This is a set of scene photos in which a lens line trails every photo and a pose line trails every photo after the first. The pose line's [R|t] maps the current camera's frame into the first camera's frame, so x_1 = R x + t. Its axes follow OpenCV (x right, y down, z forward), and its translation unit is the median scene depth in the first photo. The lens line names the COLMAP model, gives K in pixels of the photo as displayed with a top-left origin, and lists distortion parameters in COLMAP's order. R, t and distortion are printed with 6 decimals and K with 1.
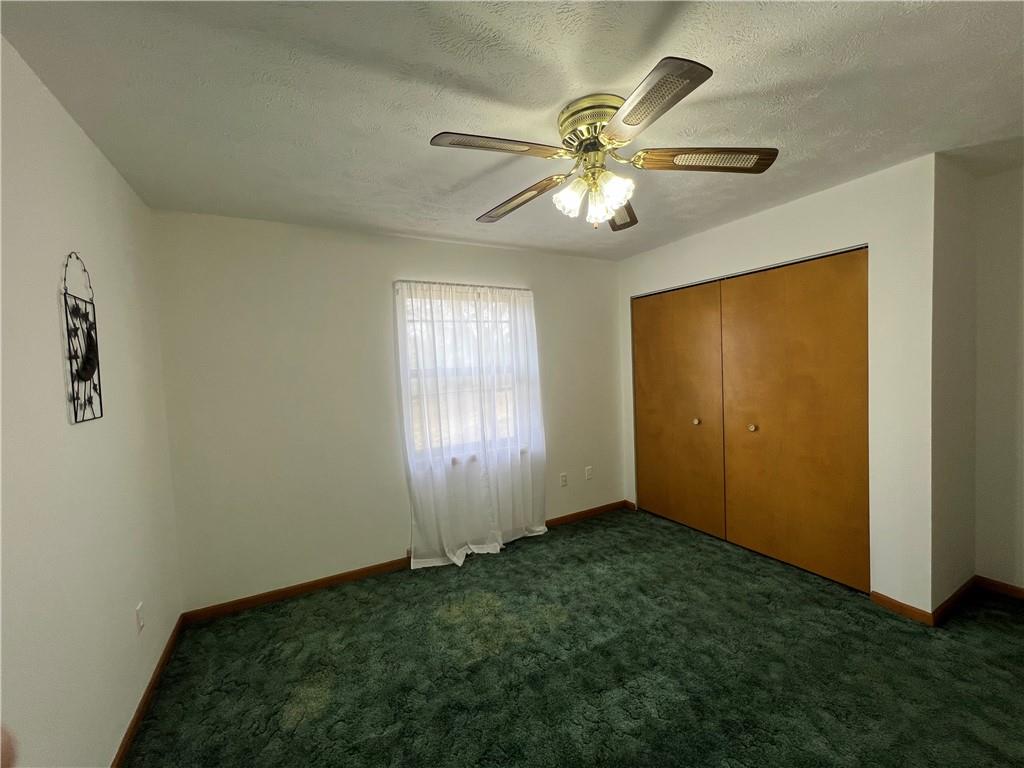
lens RADIAL K [[408.6, 0, 513.8], [0, 408.6, 384.3], [0, 0, 1]] dist [-0.002316, 0.000090]
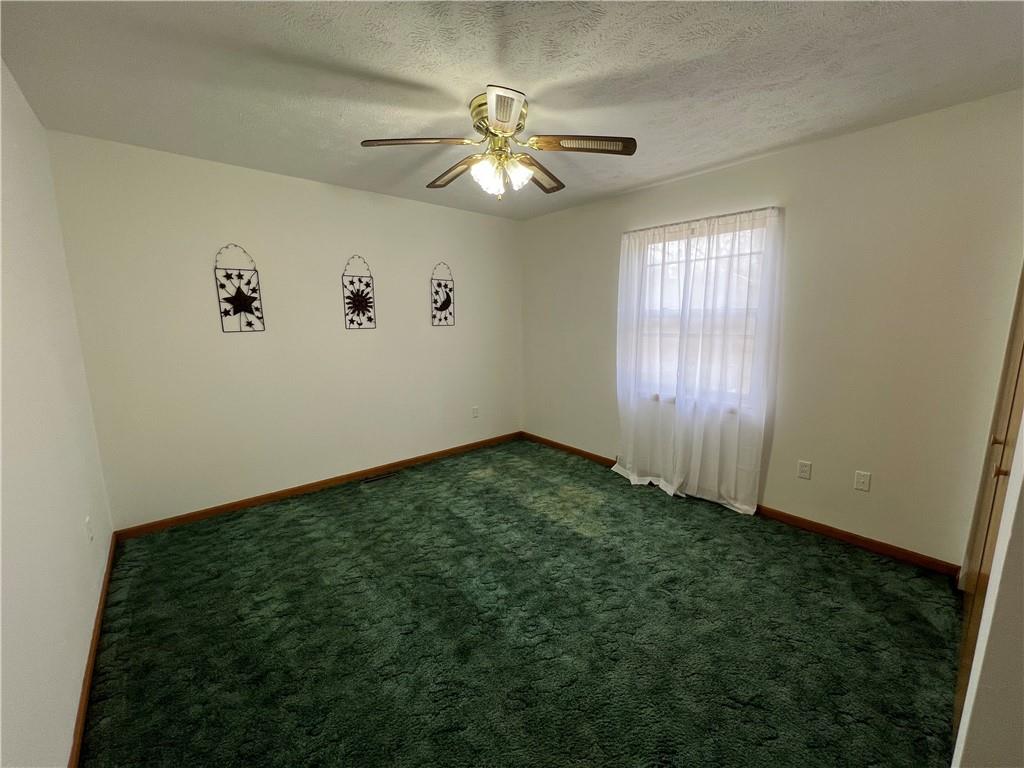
lens RADIAL K [[408.6, 0, 508.4], [0, 408.6, 383.0], [0, 0, 1]] dist [-0.002316, 0.000090]
pose [[0.204288, 0.196522, -0.958982, 0.883268], [-0.047064, 0.980480, 0.190902, -0.038988], [0.977779, 0.006135, 0.209549, 0.435967]]
